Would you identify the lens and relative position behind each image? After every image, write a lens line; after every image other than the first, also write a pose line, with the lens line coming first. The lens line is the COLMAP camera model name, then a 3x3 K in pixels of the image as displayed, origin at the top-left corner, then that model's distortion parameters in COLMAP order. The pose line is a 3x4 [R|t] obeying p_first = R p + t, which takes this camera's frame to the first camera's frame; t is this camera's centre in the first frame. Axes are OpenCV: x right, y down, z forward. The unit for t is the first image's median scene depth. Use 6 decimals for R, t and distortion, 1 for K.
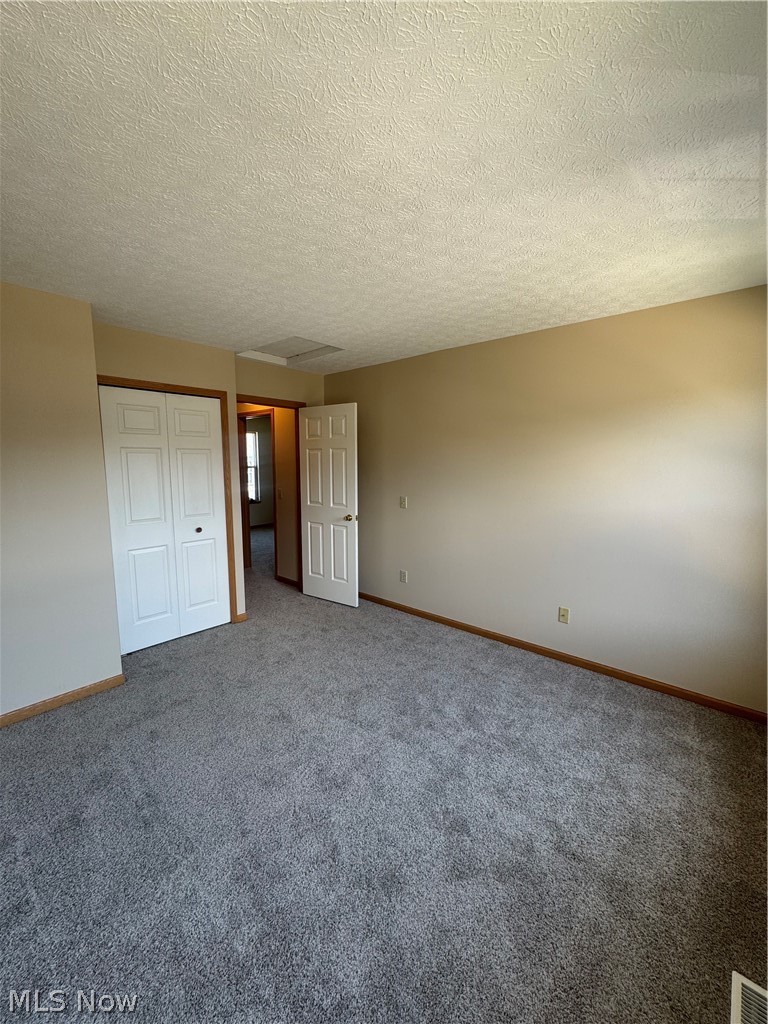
lens RADIAL K [[408.8, 0, 384.9], [0, 408.8, 511.0], [0, 0, 1]] dist [-0.001534, 0.000533]
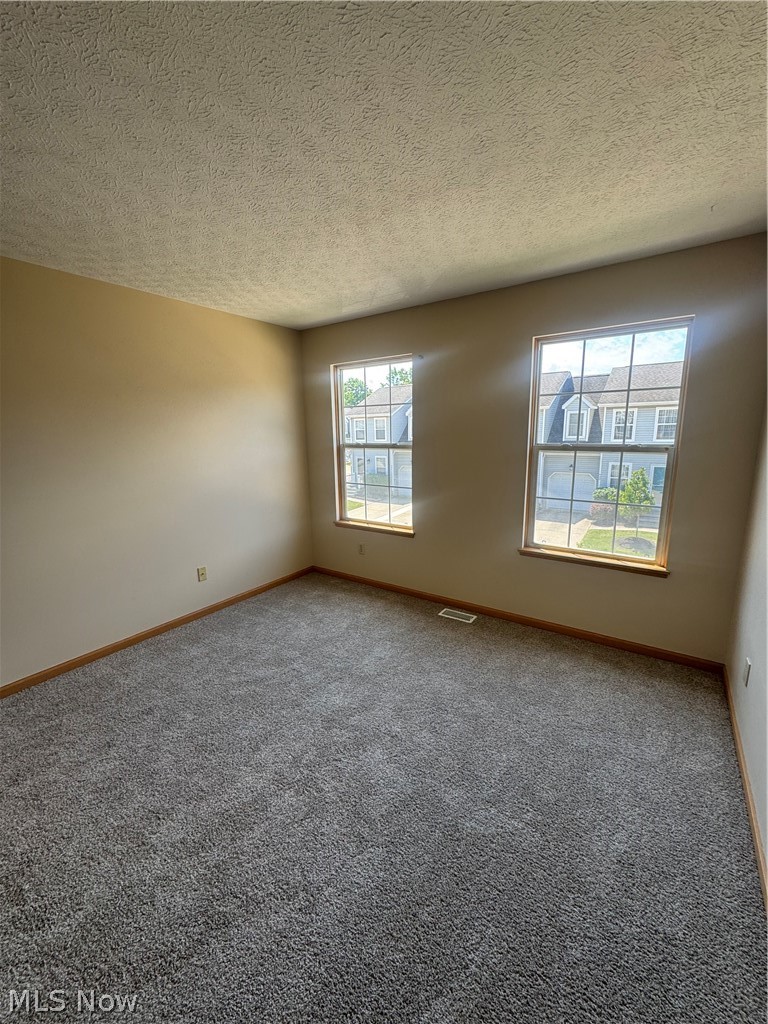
lens RADIAL K [[408.8, 0, 384.9], [0, 408.8, 511.0], [0, 0, 1]] dist [-0.001534, 0.000533]
pose [[-0.128170, -0.189214, 0.973535, -0.759310], [0.131603, 0.969705, 0.205796, -0.083126], [-0.982982, 0.154497, -0.099386, 0.678871]]
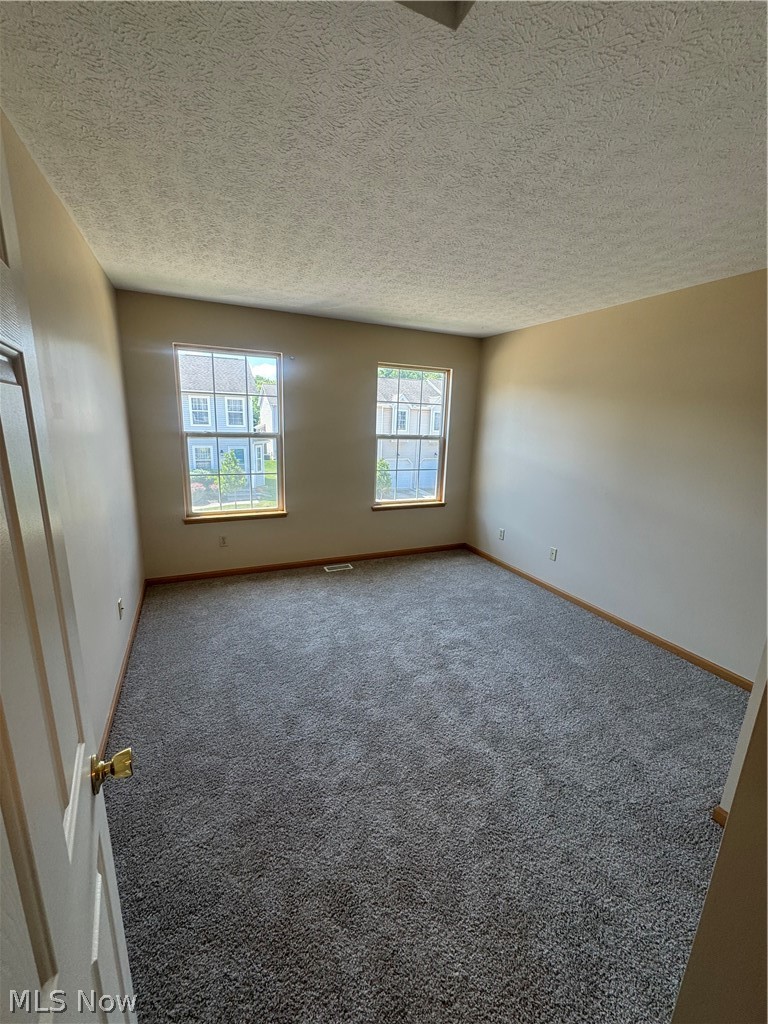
lens RADIAL K [[408.8, 0, 384.9], [0, 408.8, 511.0], [0, 0, 1]] dist [-0.001534, 0.000533]
pose [[-0.916021, -0.117937, 0.383401, -0.388080], [0.014561, 0.945395, 0.325601, -0.219724], [-0.400866, 0.303841, -0.864284, 1.637409]]
